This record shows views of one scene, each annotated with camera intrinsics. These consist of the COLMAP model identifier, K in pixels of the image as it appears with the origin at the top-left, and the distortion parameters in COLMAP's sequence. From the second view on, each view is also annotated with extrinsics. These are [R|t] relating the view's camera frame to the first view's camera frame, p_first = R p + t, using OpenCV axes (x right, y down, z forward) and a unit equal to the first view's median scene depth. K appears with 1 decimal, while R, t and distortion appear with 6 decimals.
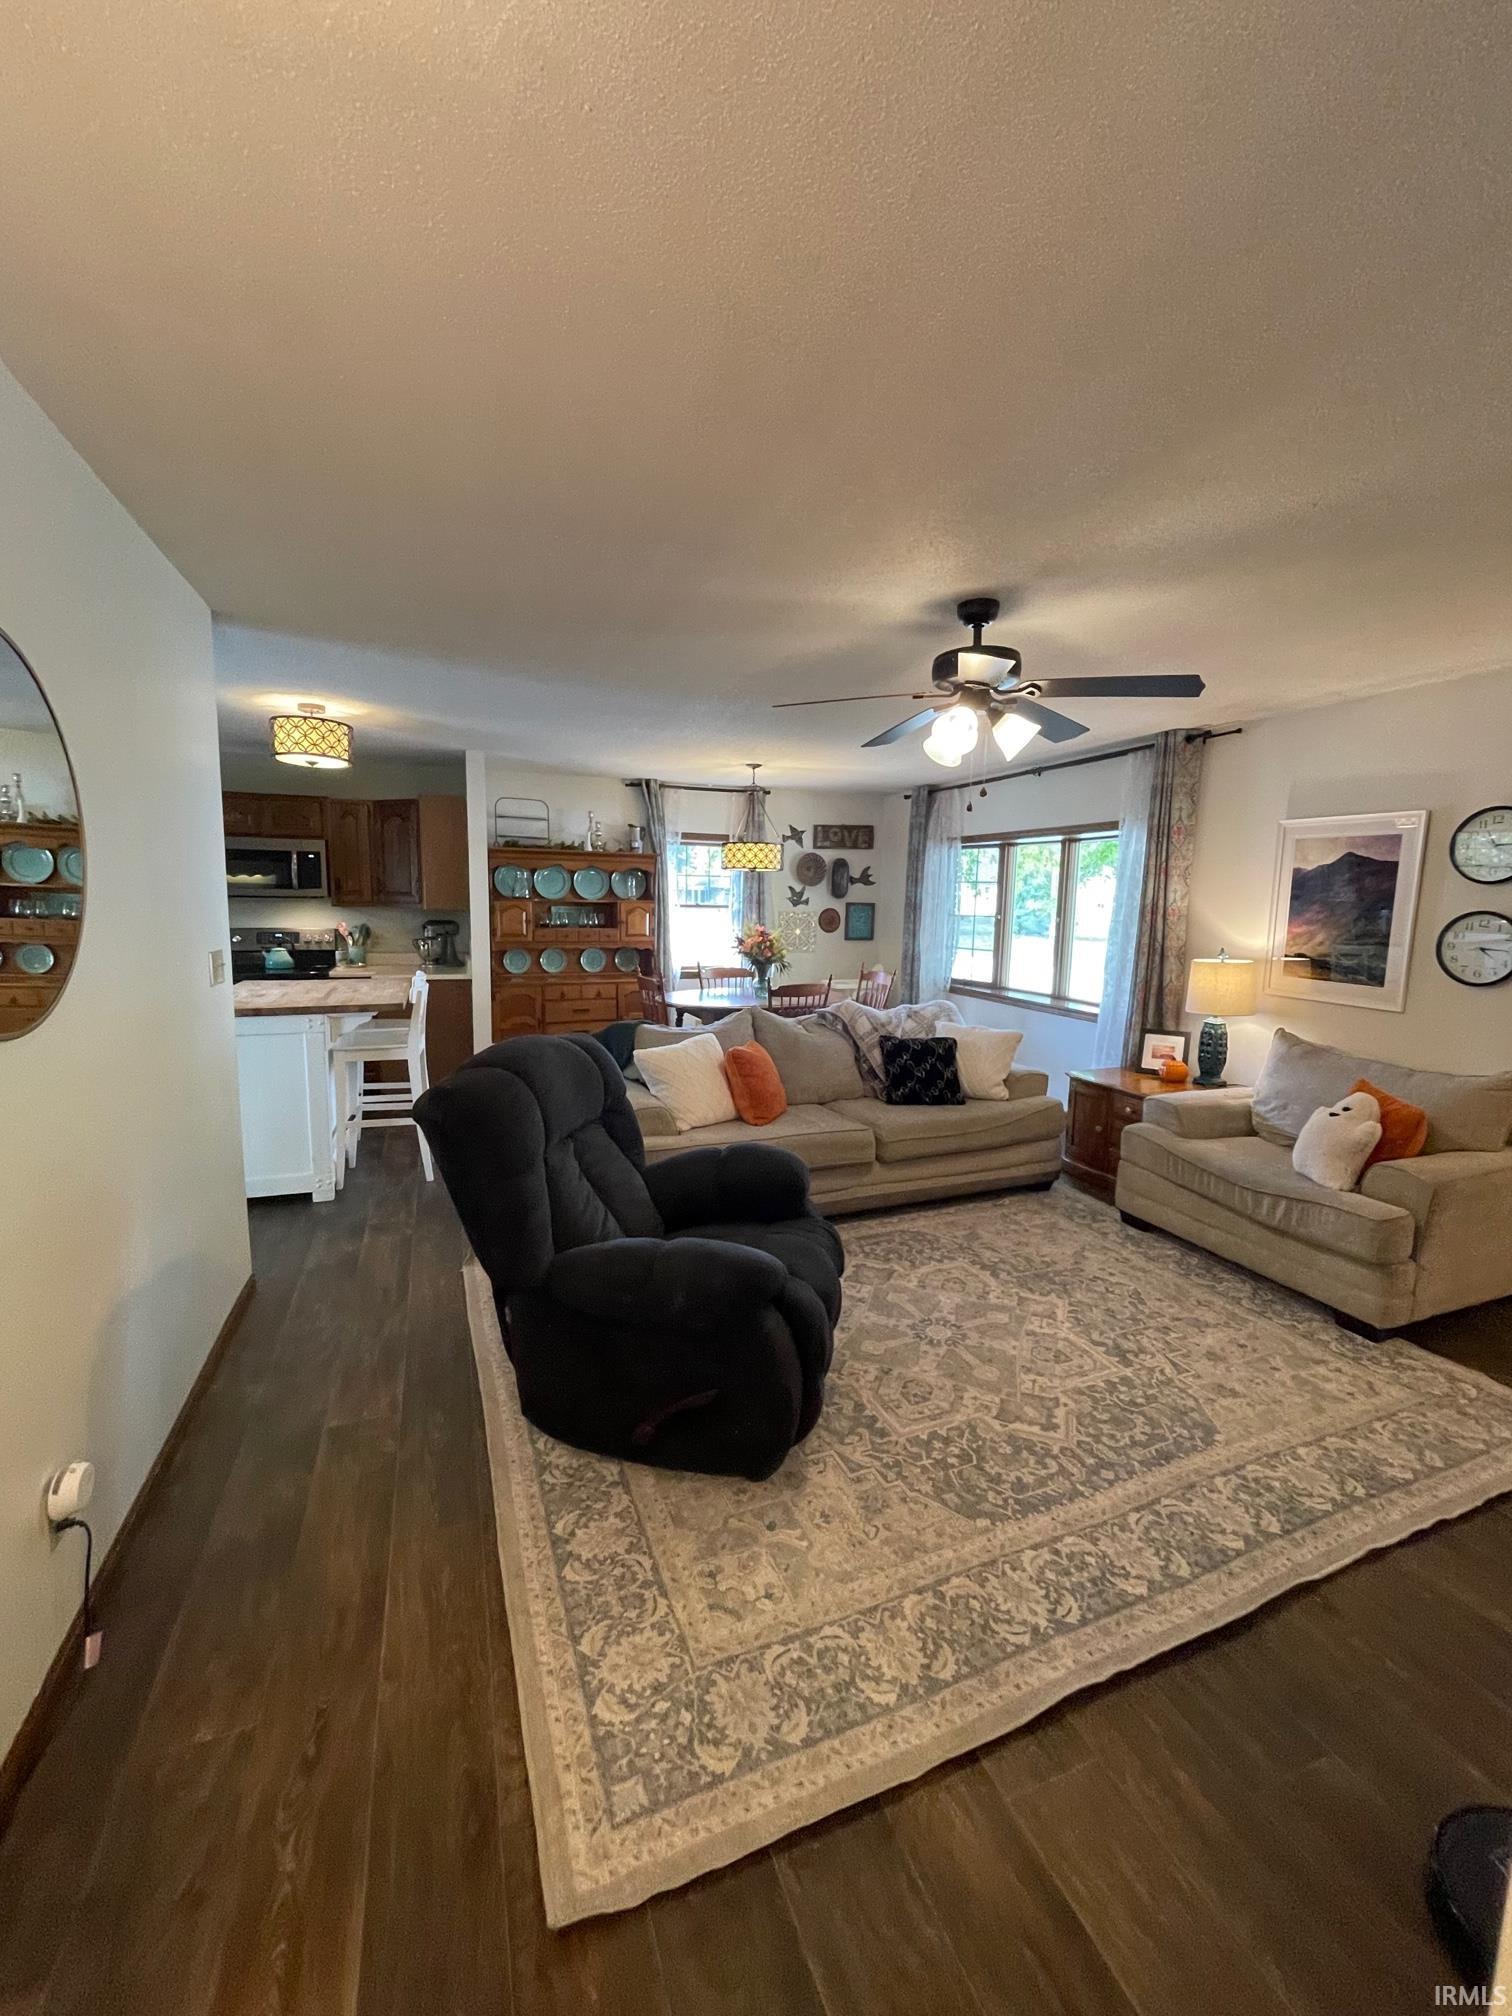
lens RADIAL K [[815.5, 0, 762.1], [0, 815.5, 1005.7], [0, 0, 1]] dist [-0.002867, -0.000062]
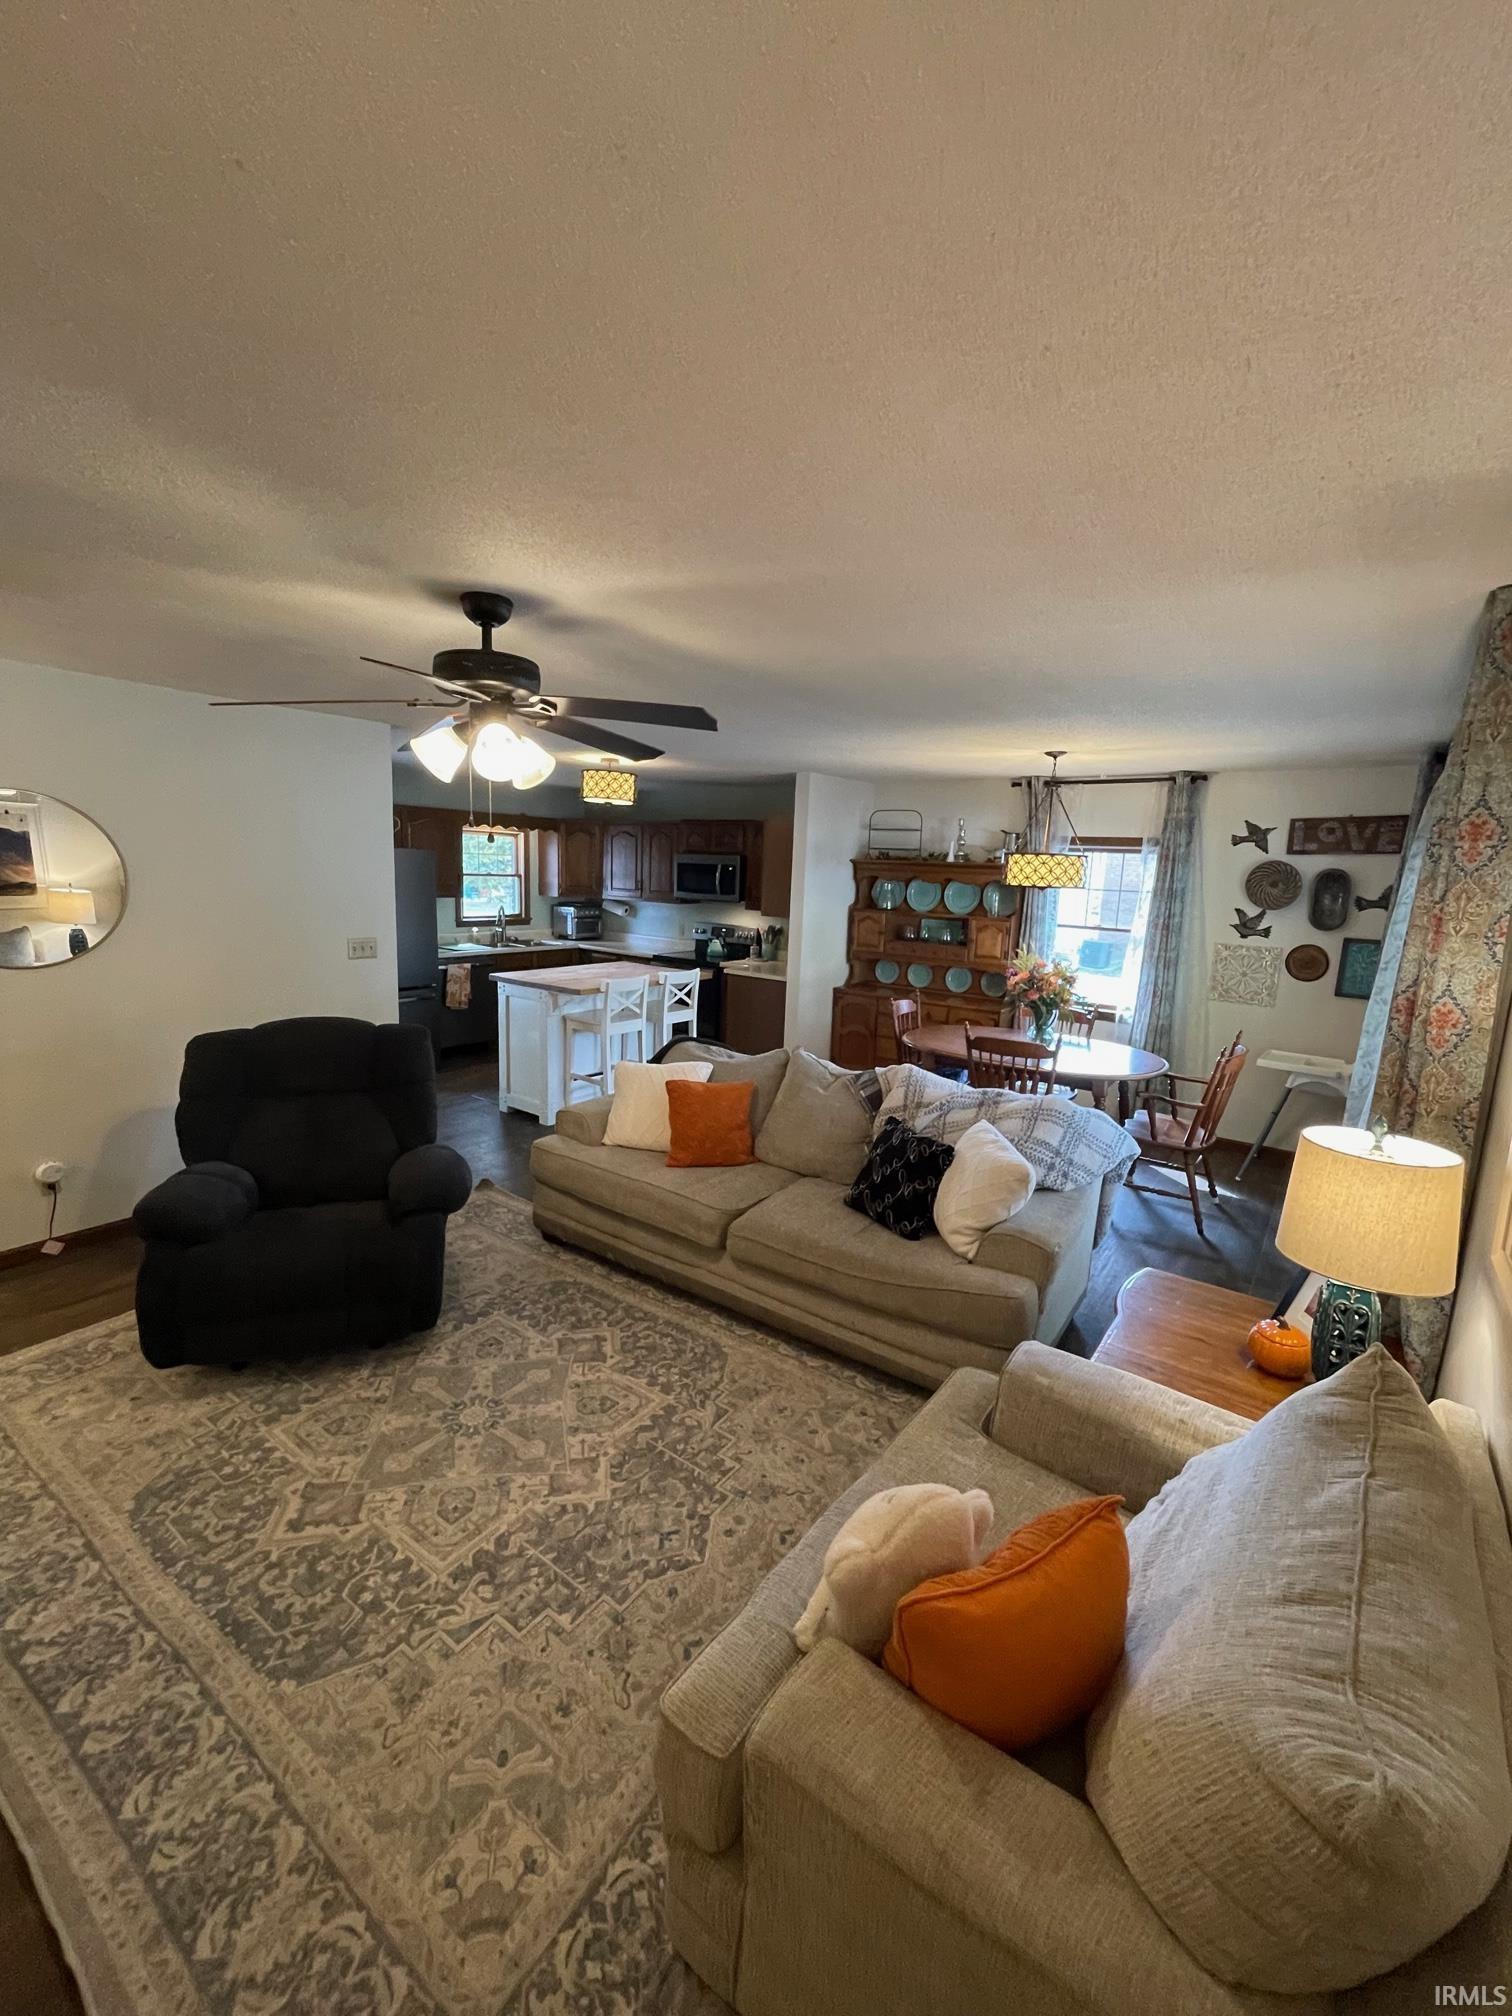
lens RADIAL K [[819.4, 0, 756.0], [0, 819.4, 1008.0], [0, 0, 1]] dist [0.003141, 0.000681]
pose [[0.532823, 0.147190, -0.833327, 0.467852], [-0.139022, 0.986602, 0.085373, -0.074082], [0.834729, 0.070362, 0.546148, 0.315807]]
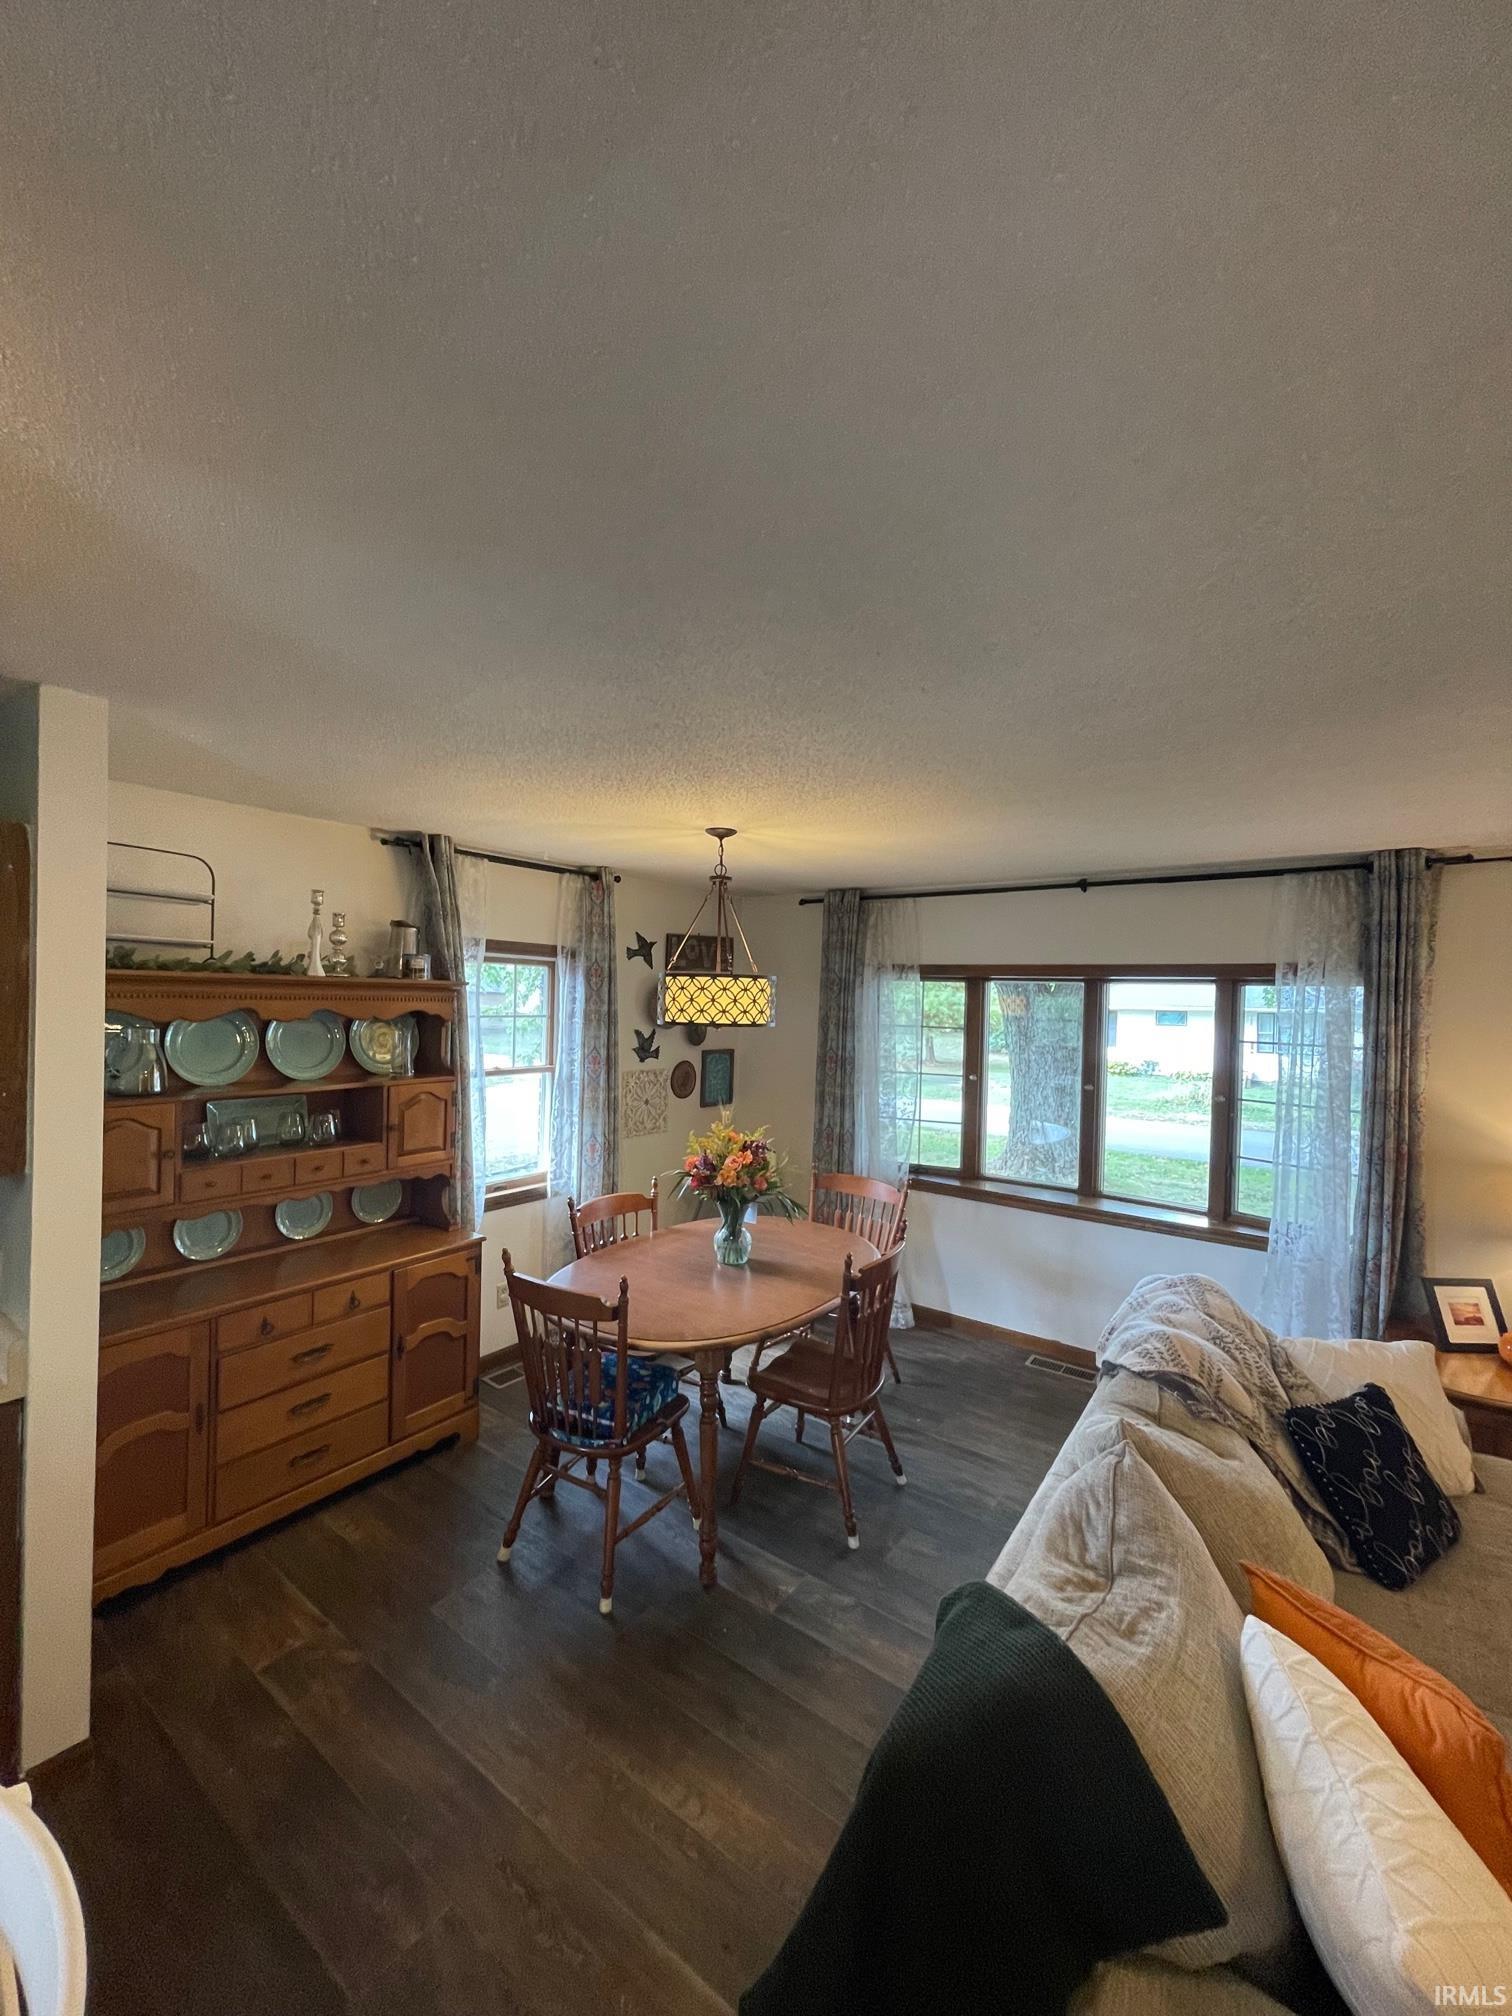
lens RADIAL K [[800.0, 0, 765.8], [0, 800.0, 1002.9], [0, 0, 1]] dist [0.000060, 0.000062]
pose [[0.840153, -0.002392, 0.542344, -0.239980], [0.062435, 0.993769, -0.092336, -0.118862], [-0.538744, 0.111437, 0.835067, 0.498875]]
